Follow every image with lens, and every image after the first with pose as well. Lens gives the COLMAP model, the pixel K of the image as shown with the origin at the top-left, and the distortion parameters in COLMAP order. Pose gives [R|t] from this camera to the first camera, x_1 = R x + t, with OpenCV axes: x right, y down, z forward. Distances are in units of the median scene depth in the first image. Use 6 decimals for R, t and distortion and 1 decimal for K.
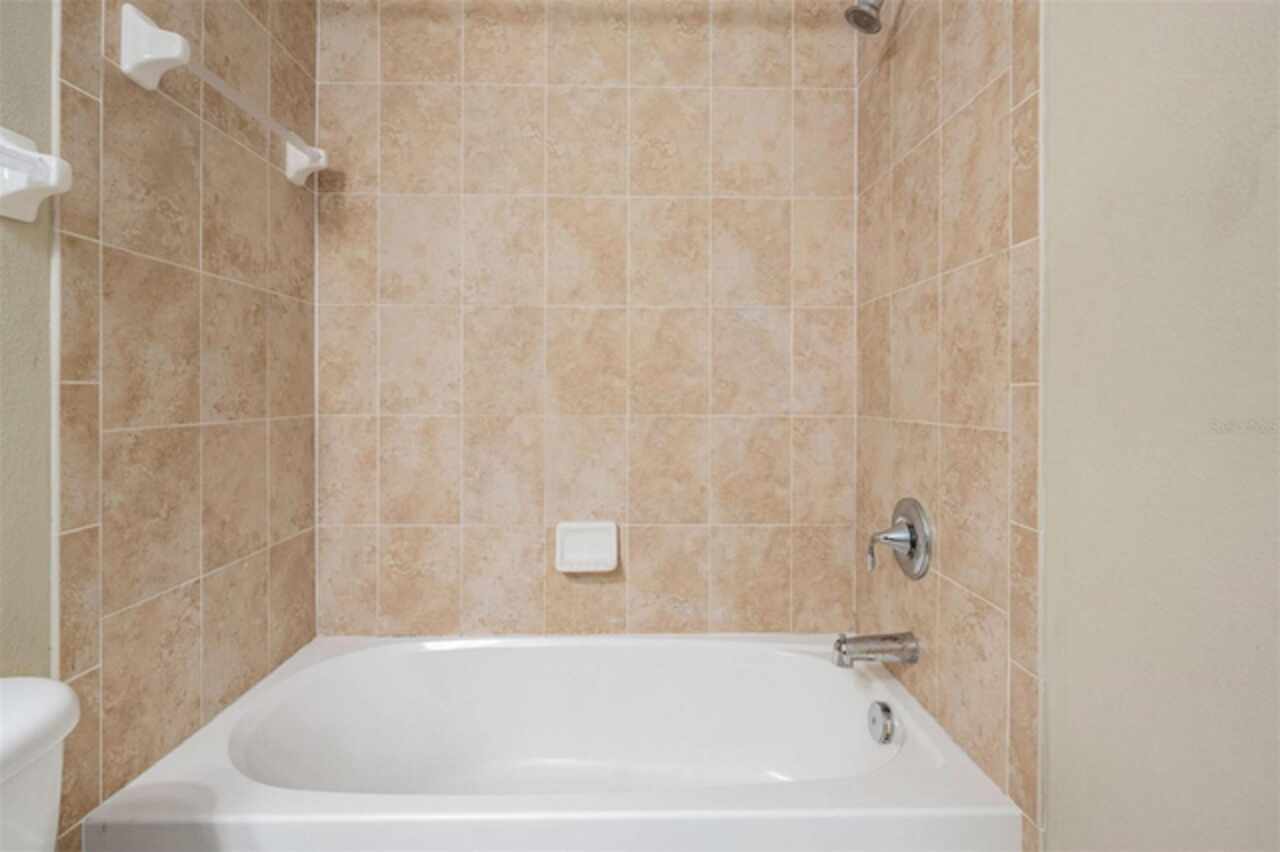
lens RADIAL K [[607.6, 0, 645.3], [0, 607.6, 394.5], [0, 0, 1]] dist [-0.001173, -0.000806]
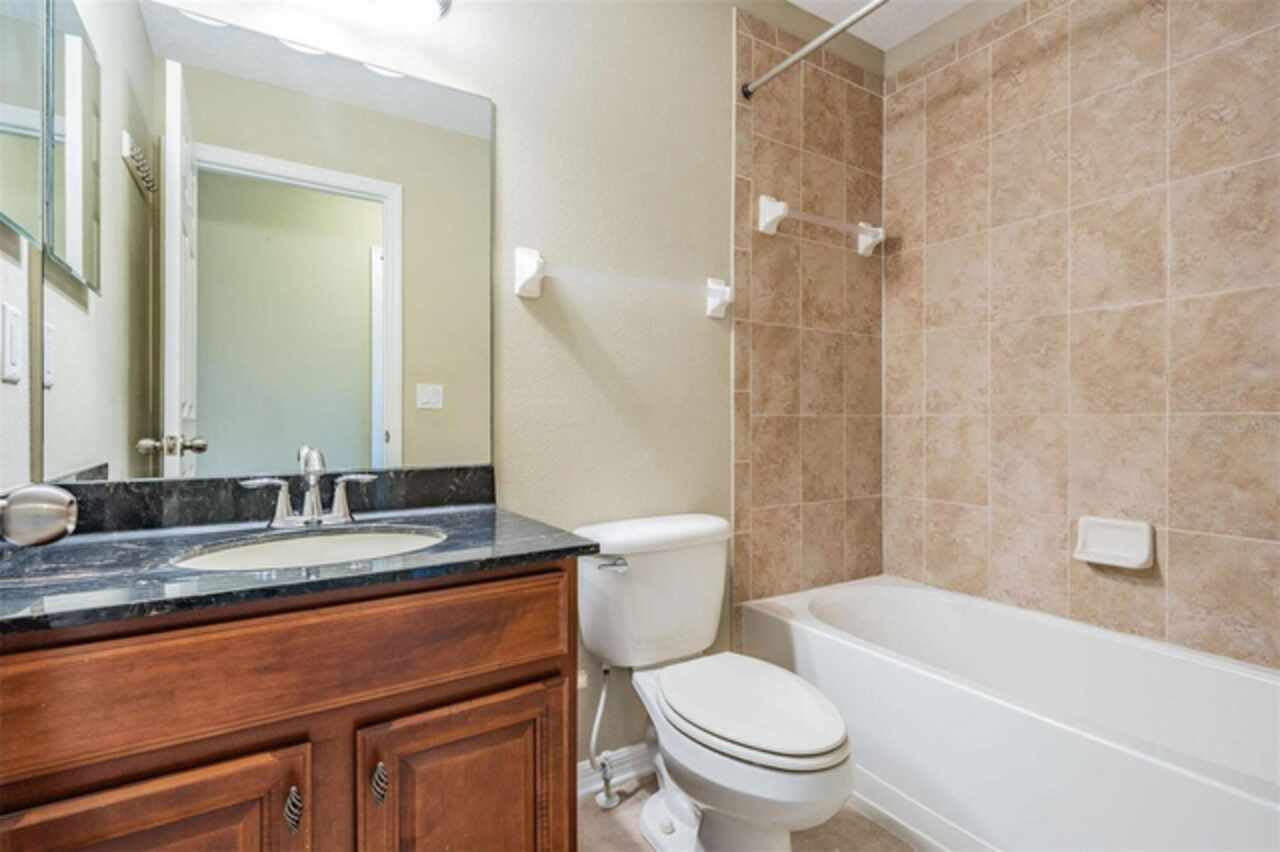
lens RADIAL K [[607.6, 0, 639.7], [0, 607.6, 423.6], [0, 0, 1]] dist [-0.001173, -0.000806]
pose [[0.516492, 0.001658, -0.856290, 0.365056], [0.000679, 0.999997, 0.002346, 0.048050], [0.856292, -0.001793, 0.516490, -0.203424]]
